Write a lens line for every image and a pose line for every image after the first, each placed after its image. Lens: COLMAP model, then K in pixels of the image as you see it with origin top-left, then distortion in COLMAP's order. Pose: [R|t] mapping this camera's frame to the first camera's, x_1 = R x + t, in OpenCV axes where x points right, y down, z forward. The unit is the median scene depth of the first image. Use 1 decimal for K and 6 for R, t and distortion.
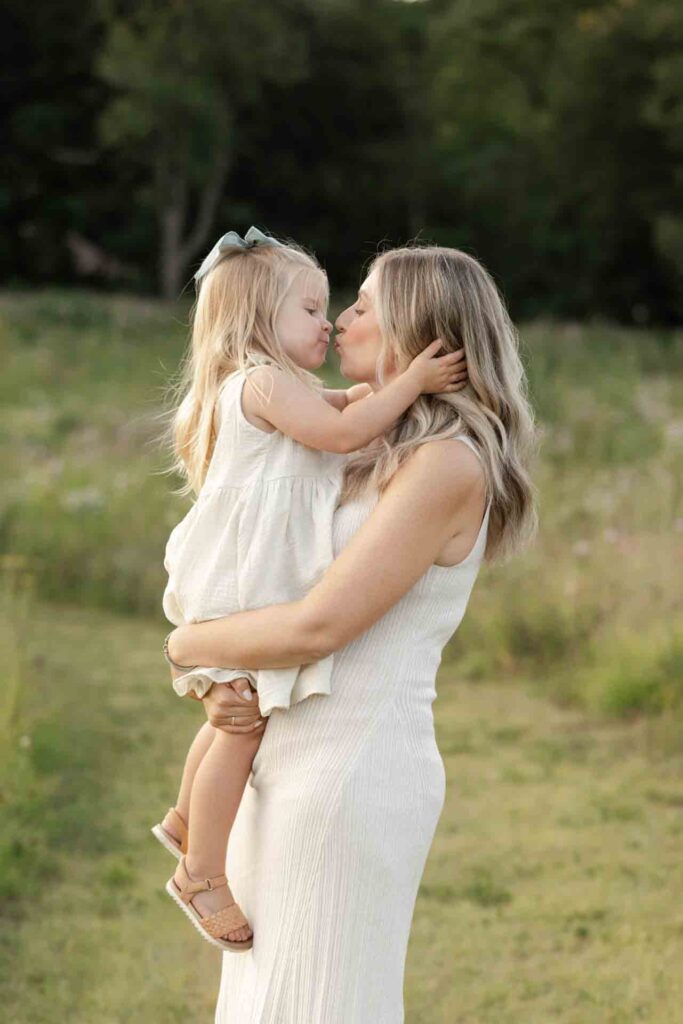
lens RADIAL K [[2769.6, 0, 343.3], [0, 2769.6, 554.5], [0, 0, 1]] dist [0.030488, -0.046611]
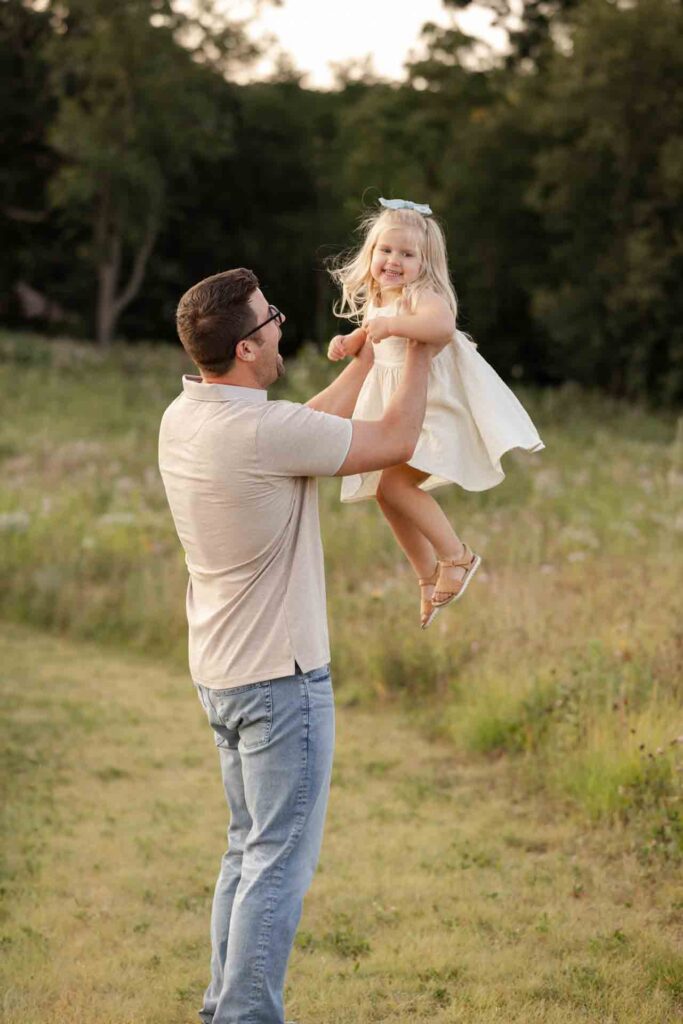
lens RADIAL K [[2820.3, 0, 318.6], [0, 2820.3, 510.8], [0, 0, 1]] dist [0.004301, 0.205787]
pose [[0.998524, 0.037821, 0.038975, -0.011325], [-0.036259, 0.998541, -0.040009, 0.012682], [-0.040432, 0.038537, 0.998439, -0.100943]]
